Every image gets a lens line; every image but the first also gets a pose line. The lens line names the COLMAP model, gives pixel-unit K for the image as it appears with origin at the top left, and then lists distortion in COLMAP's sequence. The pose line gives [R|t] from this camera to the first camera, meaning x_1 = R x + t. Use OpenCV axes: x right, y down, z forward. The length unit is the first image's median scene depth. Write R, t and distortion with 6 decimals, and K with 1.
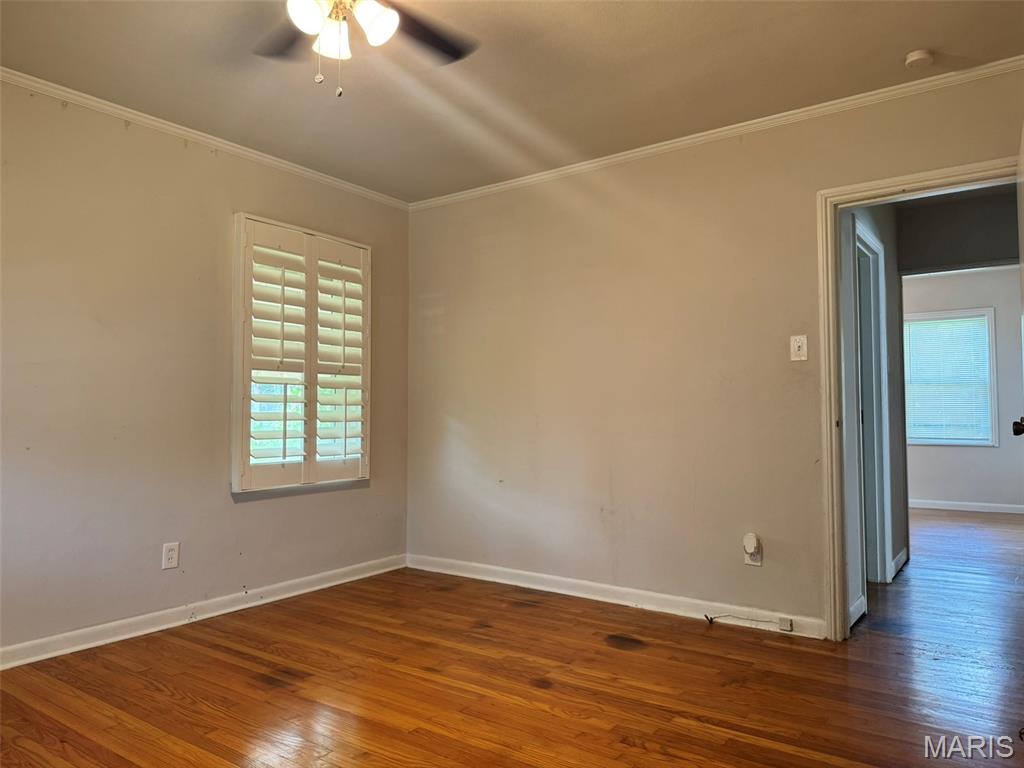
lens RADIAL K [[720.7, 0, 507.8], [0, 720.7, 382.4], [0, 0, 1]] dist [0.040681, -0.066785]
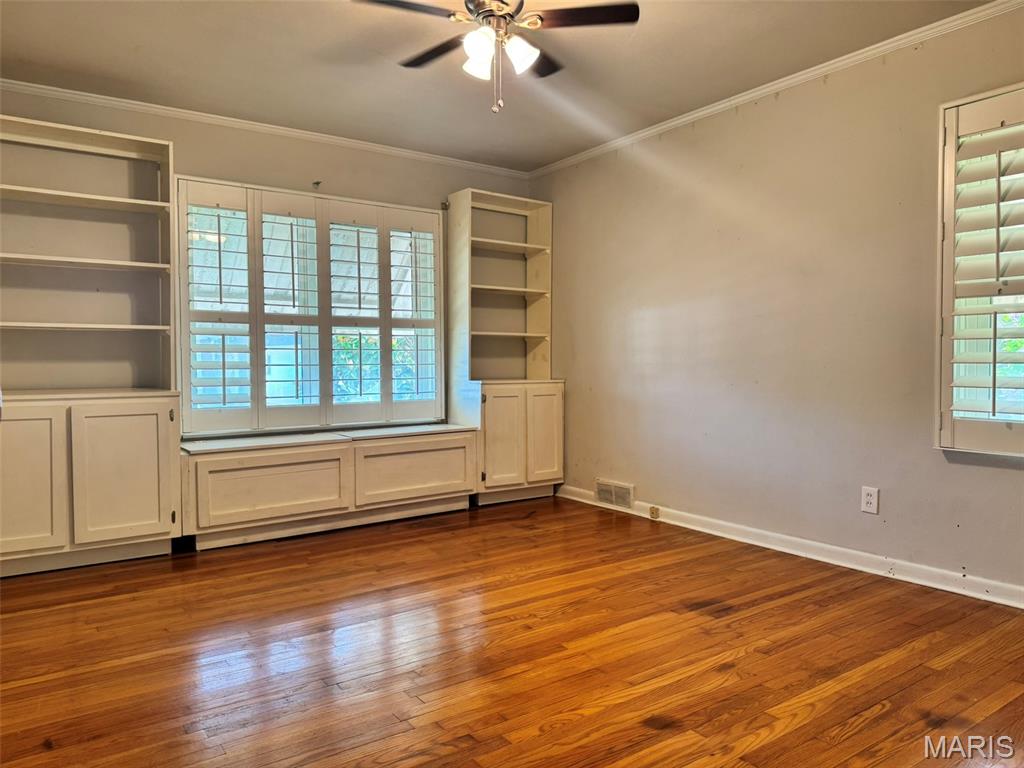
lens RADIAL K [[720.7, 0, 507.8], [0, 720.7, 382.4], [0, 0, 1]] dist [0.040681, -0.066785]
pose [[-0.323822, 0.036196, -0.945425, 0.697152], [0.041680, 0.998844, 0.023965, 0.043566], [0.945199, -0.031645, -0.324956, 0.989845]]
